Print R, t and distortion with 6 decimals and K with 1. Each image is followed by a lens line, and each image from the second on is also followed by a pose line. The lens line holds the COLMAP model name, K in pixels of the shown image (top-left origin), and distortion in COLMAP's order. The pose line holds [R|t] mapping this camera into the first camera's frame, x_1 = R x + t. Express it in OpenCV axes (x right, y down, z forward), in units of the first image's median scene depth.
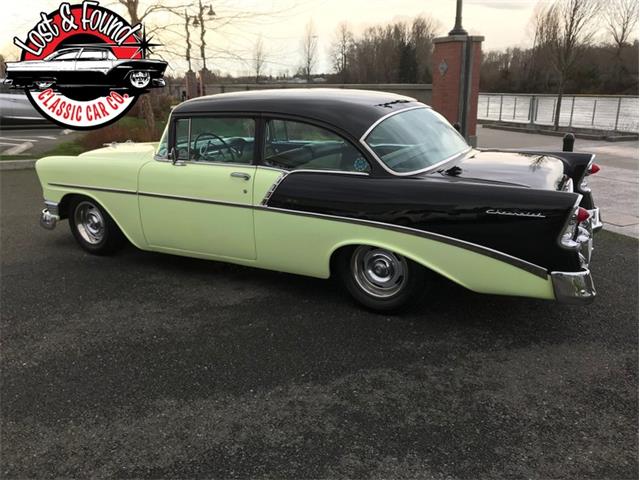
lens RADIAL K [[518.6, 0, 320.1], [0, 518.6, 225.0], [0, 0, 1]] dist [0.018814, -0.012273]
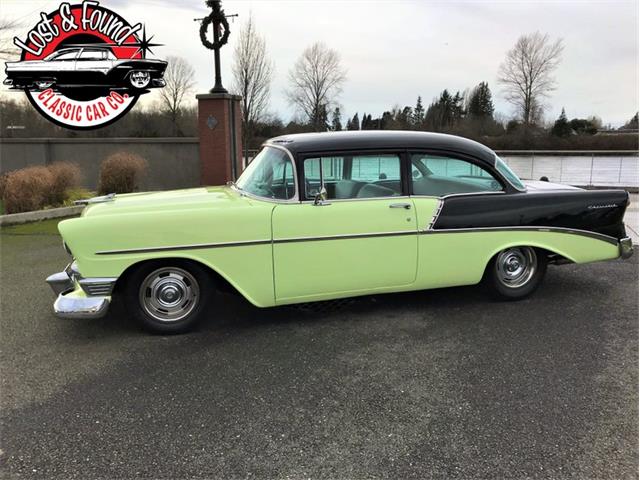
lens RADIAL K [[518.6, 0, 320.1], [0, 518.6, 225.0], [0, 0, 1]] dist [0.018814, -0.012273]
pose [[0.727462, -0.104855, 0.678089, -1.008470], [0.180393, 0.982716, -0.041567, -0.042183], [-0.662010, 0.152561, 0.733803, 0.336977]]
